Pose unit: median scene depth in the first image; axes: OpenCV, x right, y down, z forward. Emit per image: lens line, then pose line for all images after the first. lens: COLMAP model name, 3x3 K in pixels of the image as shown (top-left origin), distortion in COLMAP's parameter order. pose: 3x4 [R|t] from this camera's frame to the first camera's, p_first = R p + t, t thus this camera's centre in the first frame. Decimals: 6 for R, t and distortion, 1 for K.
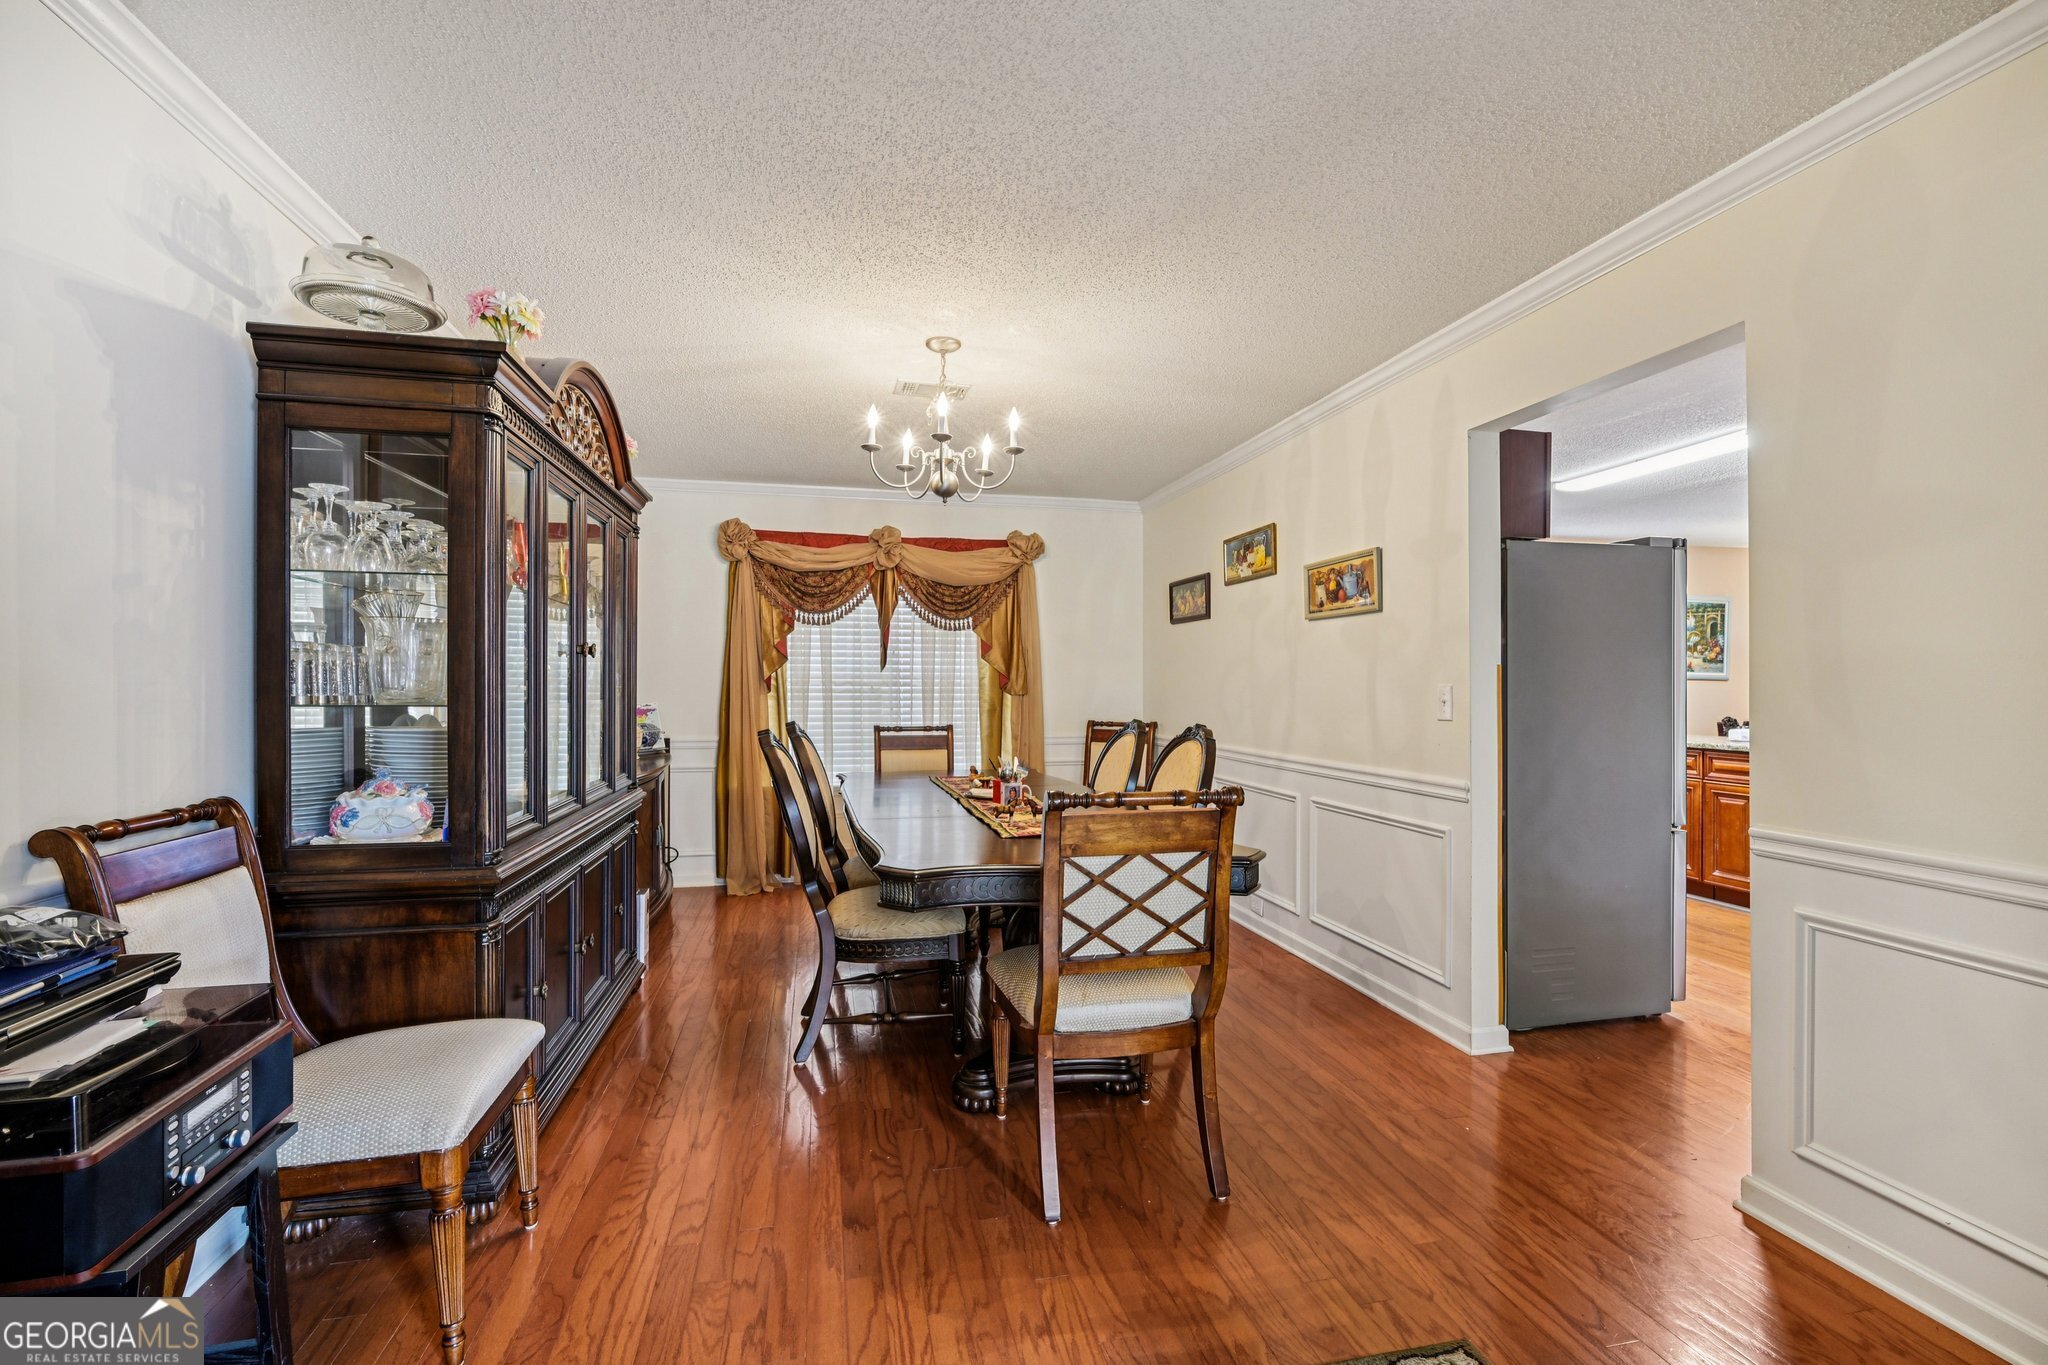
lens RADIAL K [[911.6, 0, 1024.0], [0, 911.6, 682.5], [0, 0, 1]] dist [0.002174, 0.000369]
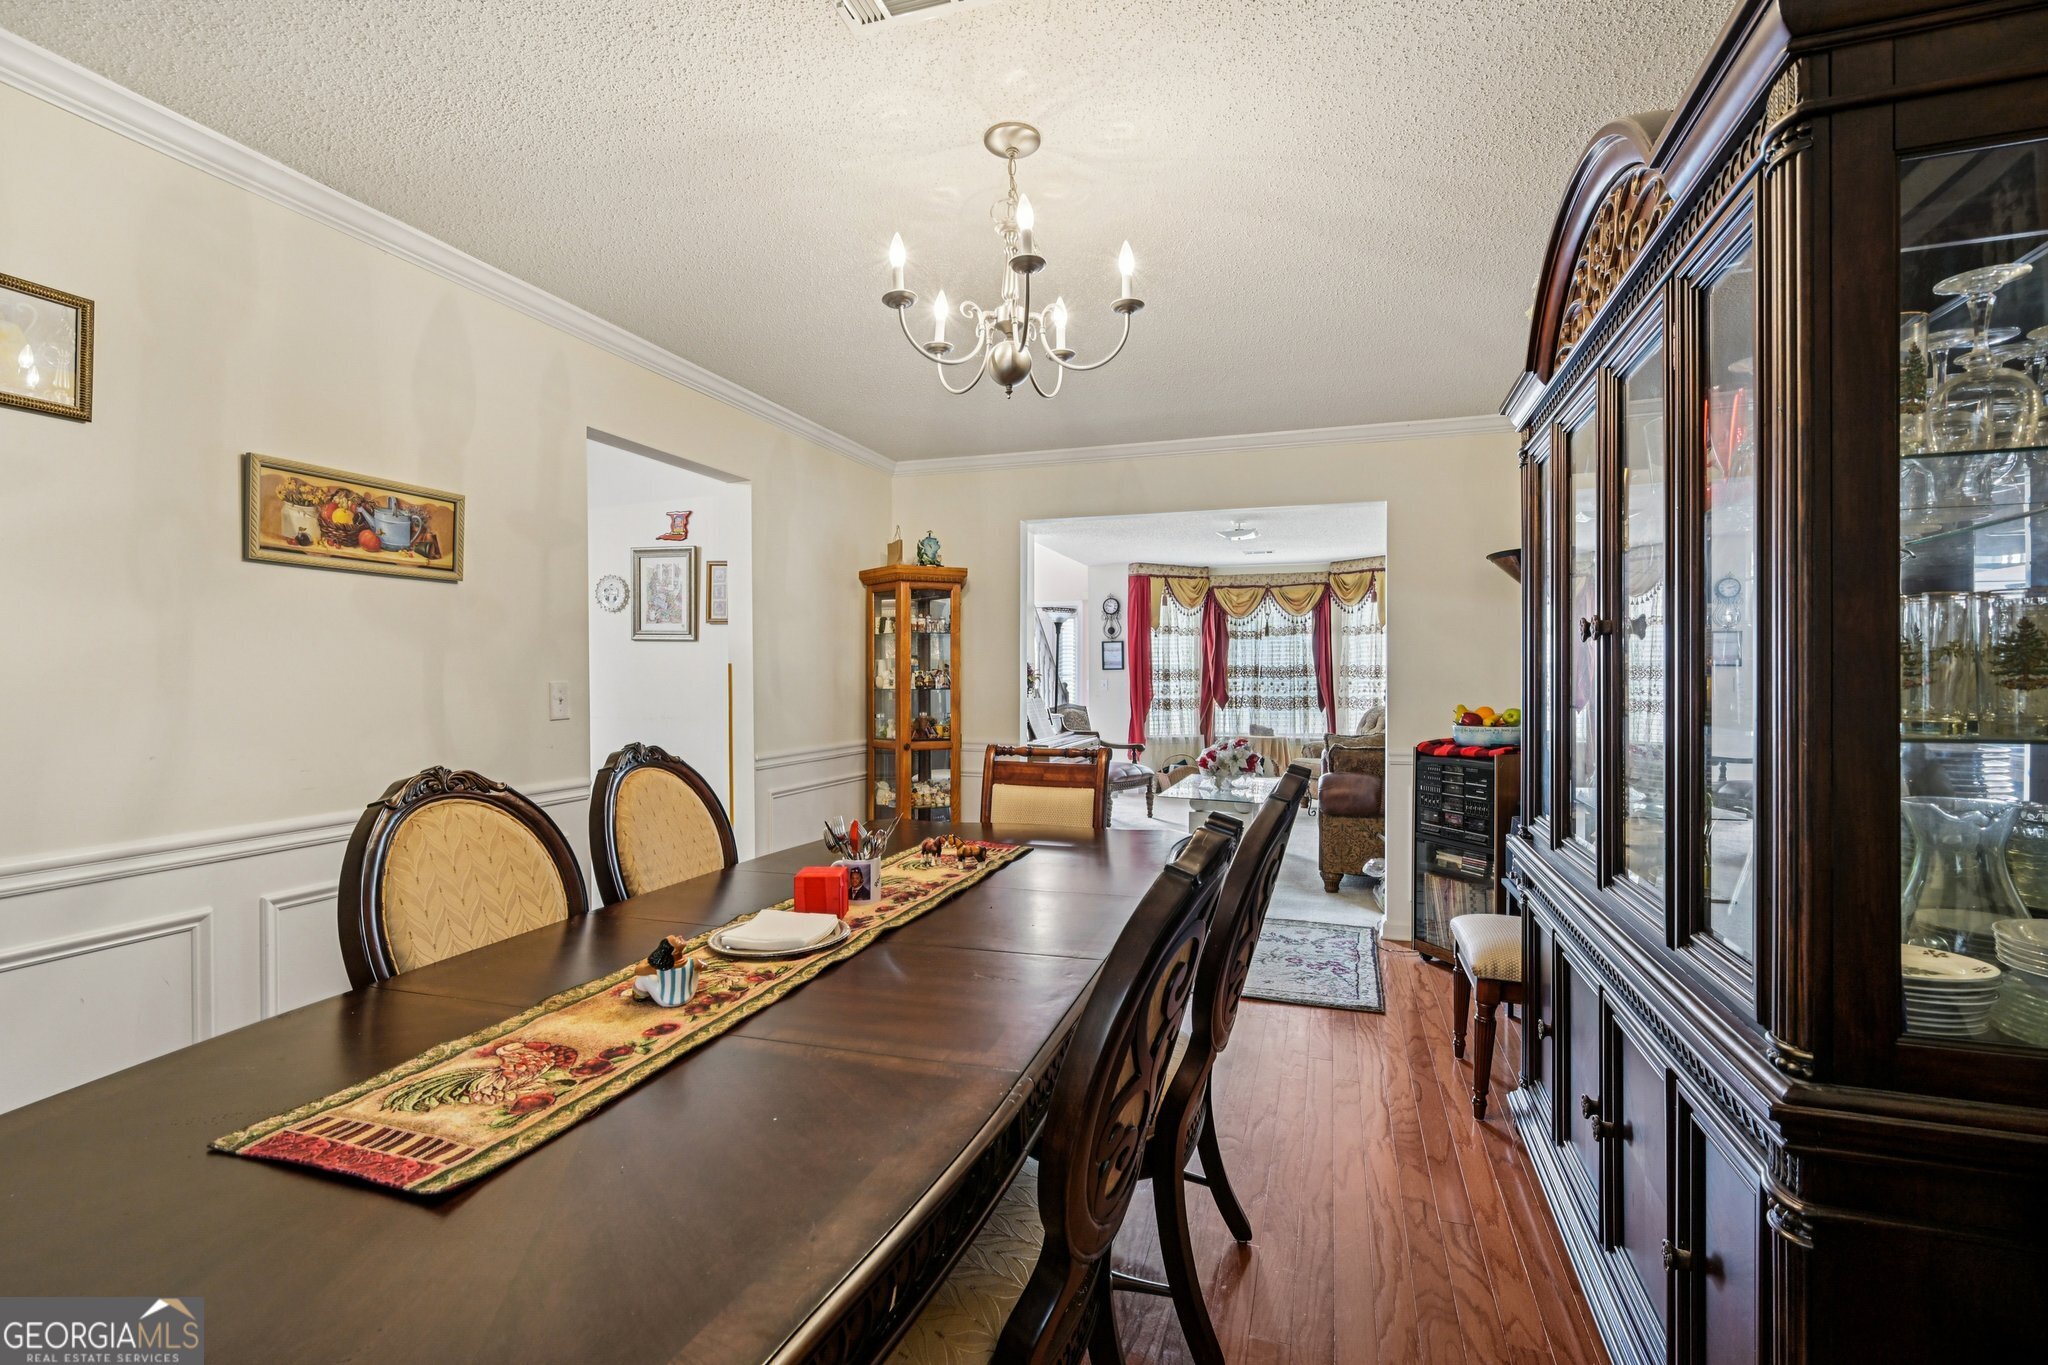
lens RADIAL K [[911.6, 0, 1024.0], [0, 911.6, 682.5], [0, 0, 1]] dist [0.002174, 0.000369]
pose [[-0.856165, -0.004290, 0.516685, -0.461473], [-0.000505, 0.999972, 0.007467, -0.003764], [-0.516703, 0.006132, -0.856143, 1.681356]]
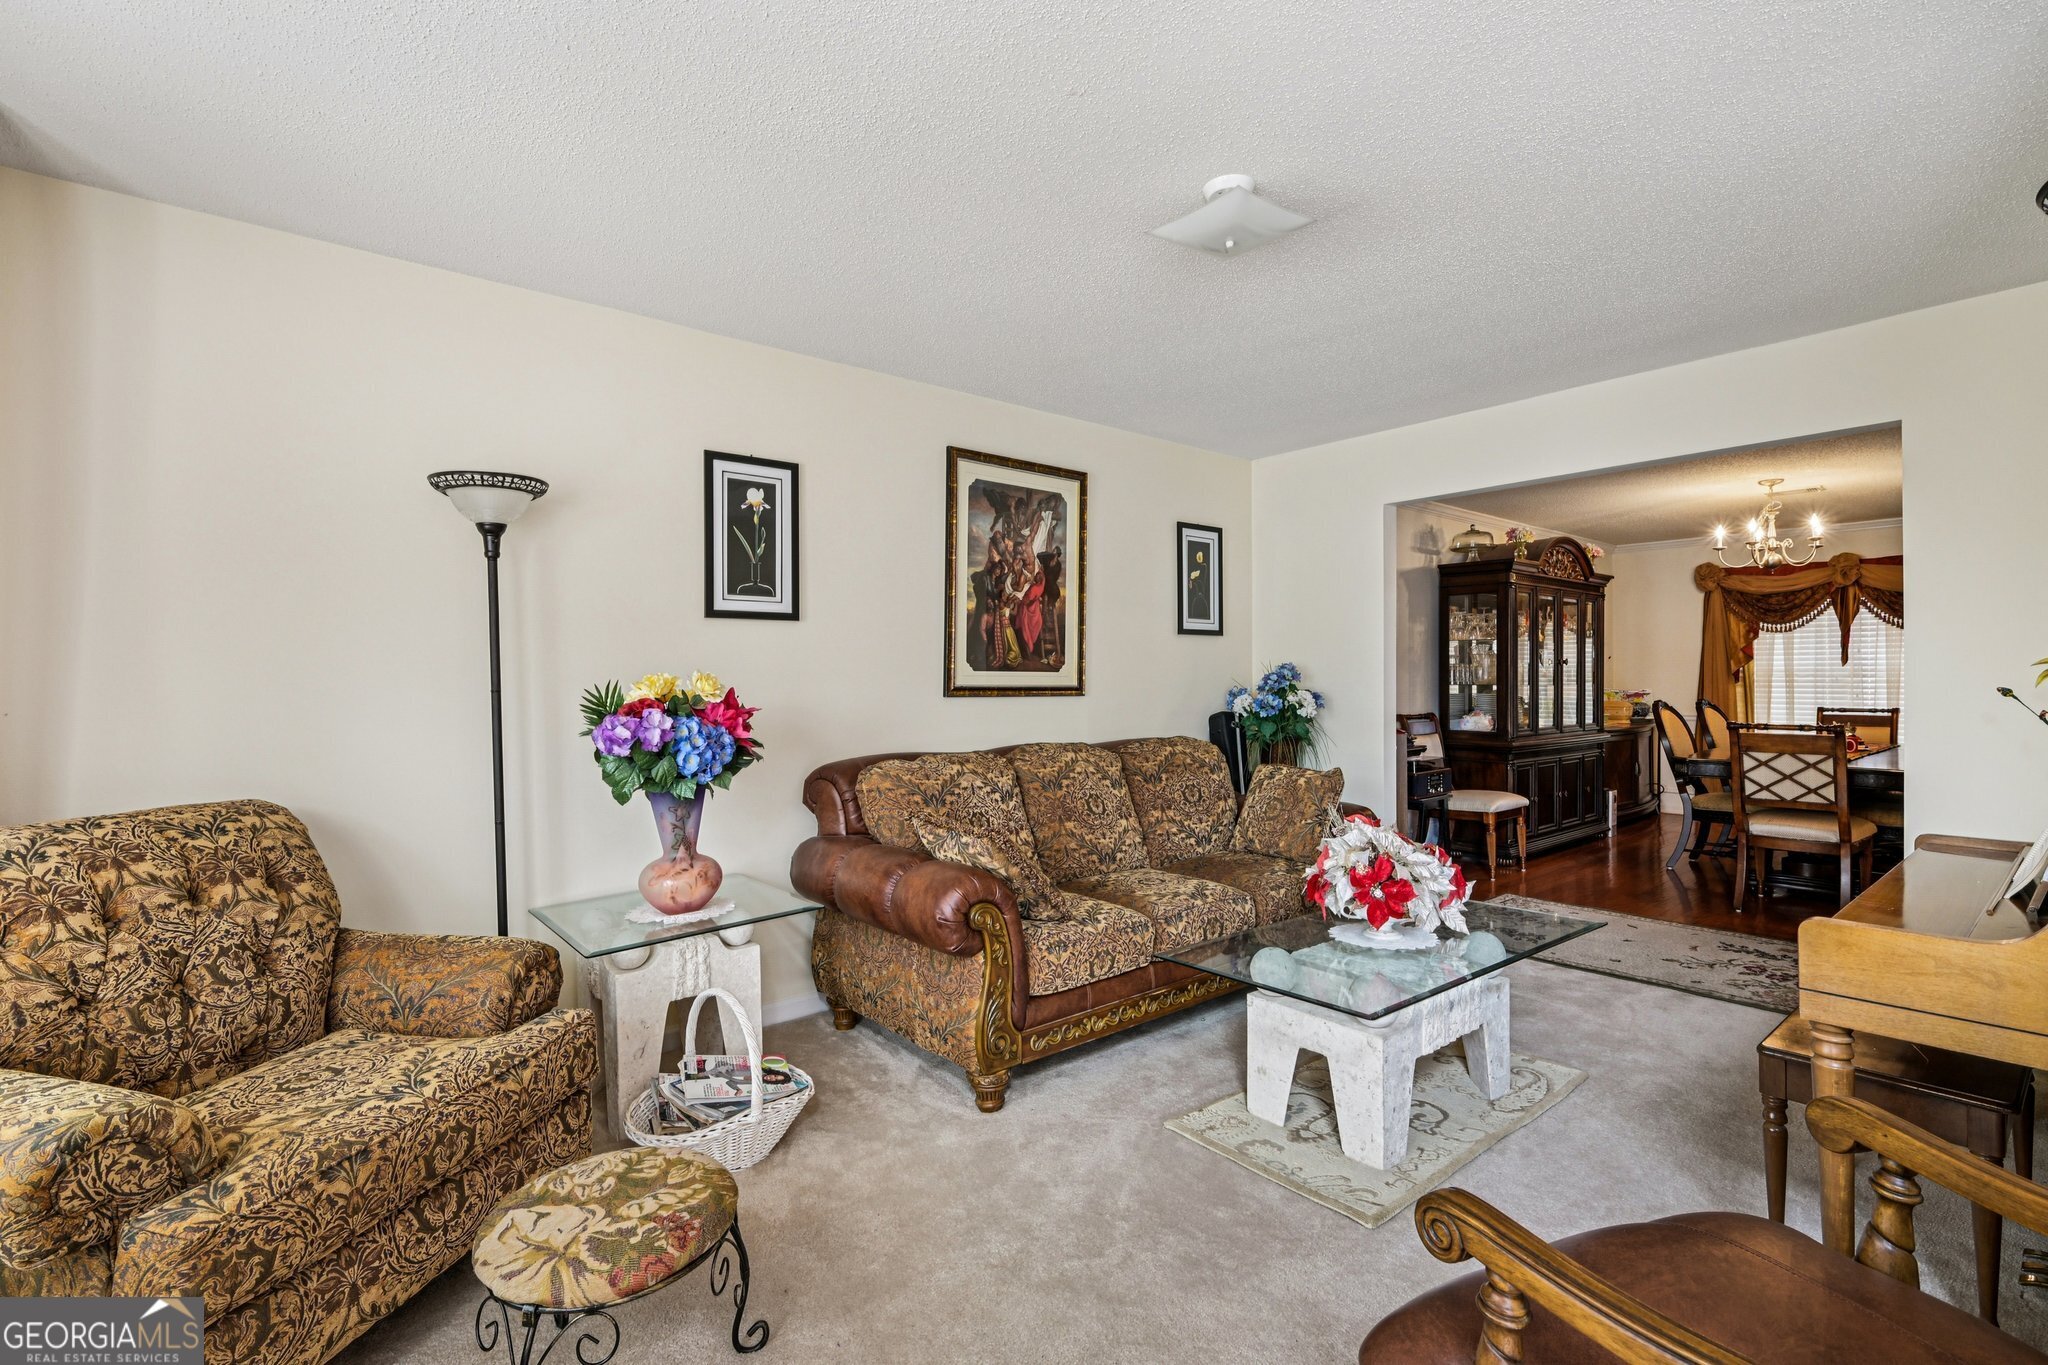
lens RADIAL K [[911.6, 0, 1024.0], [0, 911.6, 682.5], [0, 0, 1]] dist [0.002174, 0.000369]
pose [[0.453194, 0.000972, -0.891411, 0.481720], [0.005434, 0.999978, 0.003853, -0.000267], [0.891395, -0.006590, 0.453179, -0.625012]]
